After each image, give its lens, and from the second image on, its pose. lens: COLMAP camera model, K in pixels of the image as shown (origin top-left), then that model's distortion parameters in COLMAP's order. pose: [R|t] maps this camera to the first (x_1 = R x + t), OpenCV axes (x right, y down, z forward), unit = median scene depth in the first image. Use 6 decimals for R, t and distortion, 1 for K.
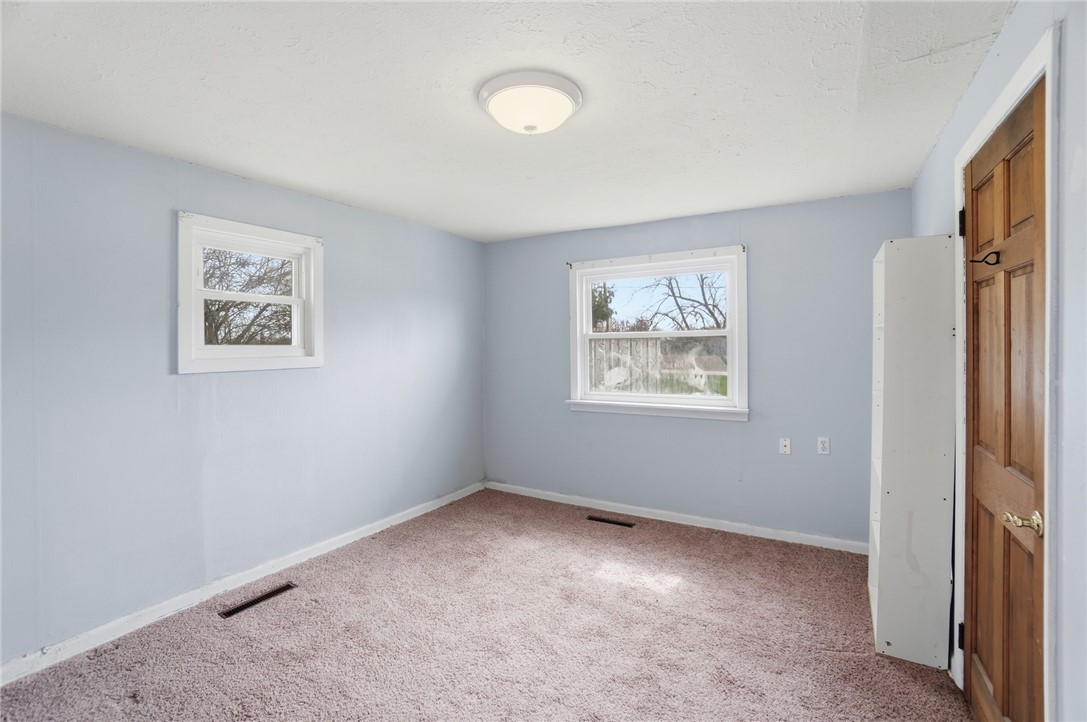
lens RADIAL K [[484.7, 0, 539.5], [0, 484.7, 357.3], [0, 0, 1]] dist [-0.063374, 0.022843]
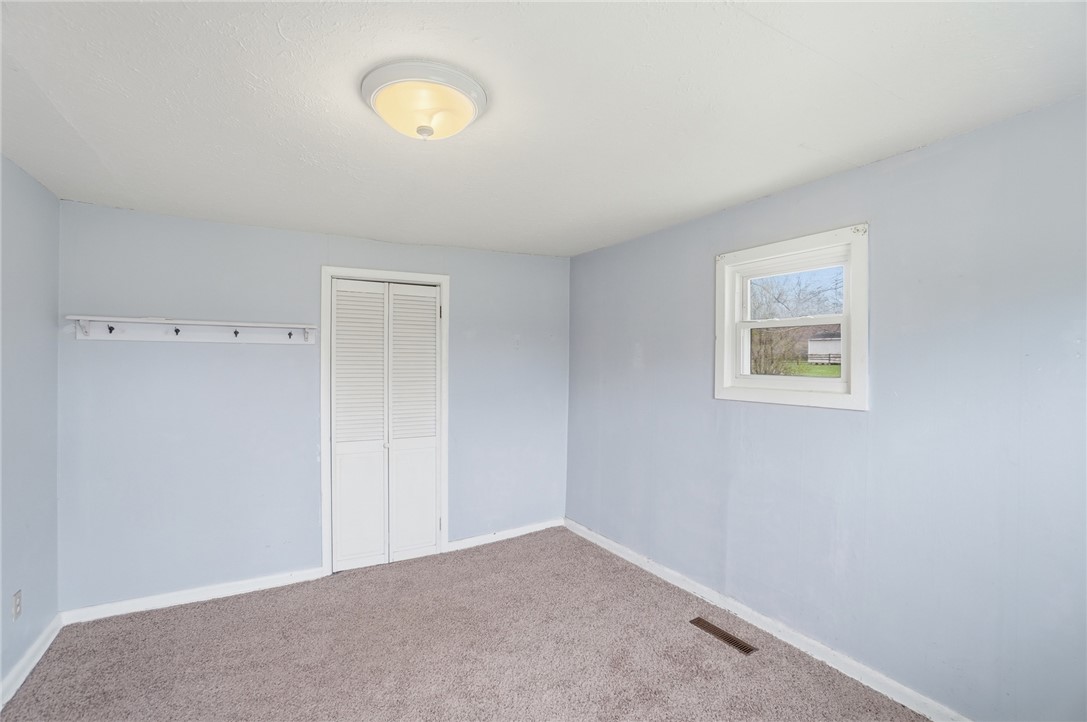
lens RADIAL K [[484.7, 0, 539.5], [0, 484.7, 357.3], [0, 0, 1]] dist [-0.063374, 0.022843]
pose [[-0.485011, 0.000306, -0.874508, 0.440833], [-0.016814, 0.999812, 0.009676, -0.065316], [0.874346, 0.019397, -0.484915, 1.113857]]
